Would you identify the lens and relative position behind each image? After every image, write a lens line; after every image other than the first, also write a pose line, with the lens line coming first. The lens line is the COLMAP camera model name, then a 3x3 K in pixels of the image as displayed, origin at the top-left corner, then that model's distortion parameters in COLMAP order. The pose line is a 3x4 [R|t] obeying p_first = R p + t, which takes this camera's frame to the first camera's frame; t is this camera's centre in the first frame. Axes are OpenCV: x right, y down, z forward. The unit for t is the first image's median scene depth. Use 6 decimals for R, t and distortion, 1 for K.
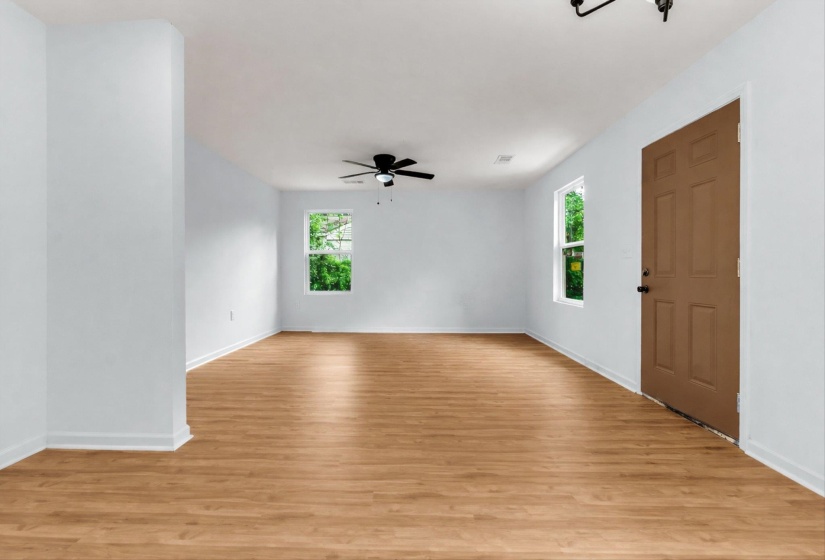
lens RADIAL K [[353.3, 0, 394.8], [0, 353.3, 274.3], [0, 0, 1]] dist [0.004180, 0.001033]
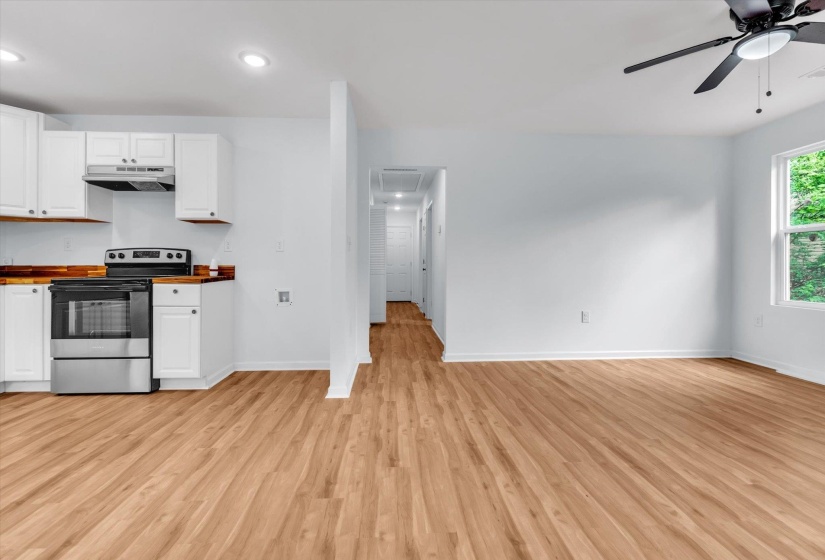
lens RADIAL K [[360.2, 0, 408.2], [0, 360.2, 266.5], [0, 0, 1]] dist [-0.008242, 0.002089]
pose [[0.121591, 0.008319, -0.992545, 0.699048], [0.000645, 0.999964, 0.008460, -0.009446], [0.992580, -0.001669, 0.121581, 1.054143]]
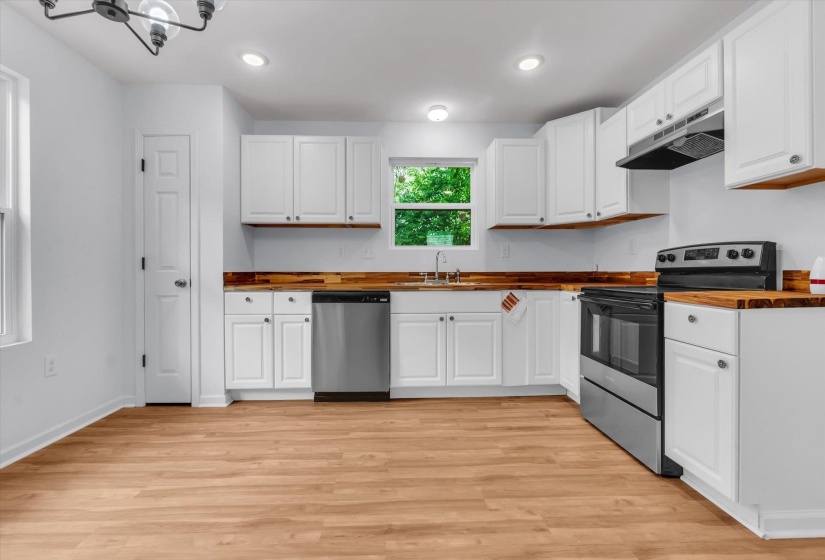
lens RADIAL K [[360.2, 0, 408.9], [0, 360.2, 271.0], [0, 0, 1]] dist [-0.008242, 0.002089]
pose [[-0.994654, 0.007632, -0.102978, -0.049104], [0.007986, 0.999964, -0.003025, -0.005869], [0.102951, -0.003831, -0.994679, 1.030656]]
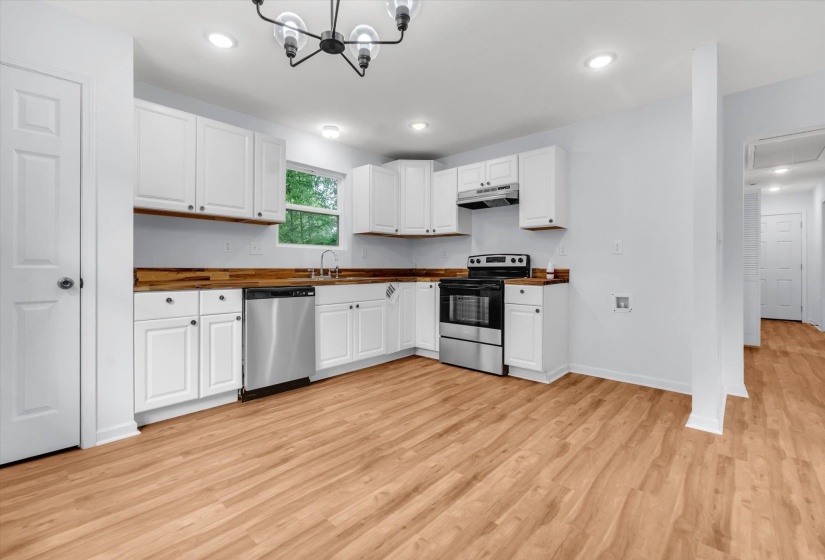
lens RADIAL K [[360.2, 0, 410.6], [0, 360.2, 267.8], [0, 0, 1]] dist [-0.008242, 0.002089]
pose [[-0.628425, 0.003682, -0.777861, 0.751496], [0.003337, 0.999992, 0.002037, -0.011686], [0.777863, -0.001316, -0.628433, 0.952957]]
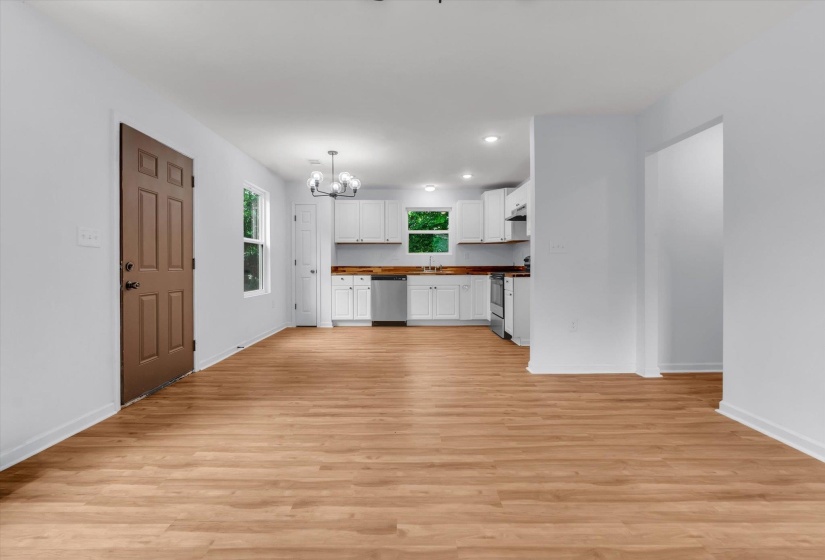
lens RADIAL K [[360.2, 0, 410.1], [0, 360.2, 268.9], [0, 0, 1]] dist [-0.008242, 0.002089]
pose [[-0.997324, 0.008917, -0.072563, 0.060672], [0.008421, 0.999939, 0.007134, -0.006459], [0.072622, 0.006504, -0.997338, 2.501099]]
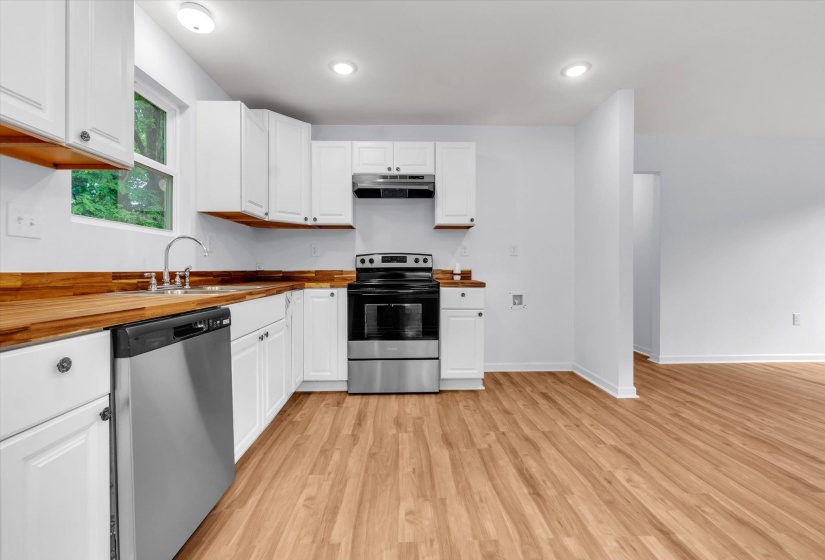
lens RADIAL K [[360.2, 0, 410.3], [0, 360.2, 269.9], [0, 0, 1]] dist [-0.008242, 0.002089]
pose [[0.091487, 0.008257, -0.995772, 0.631127], [0.005065, 0.999949, 0.008757, -0.014567], [0.995793, -0.005845, 0.091440, 0.066305]]
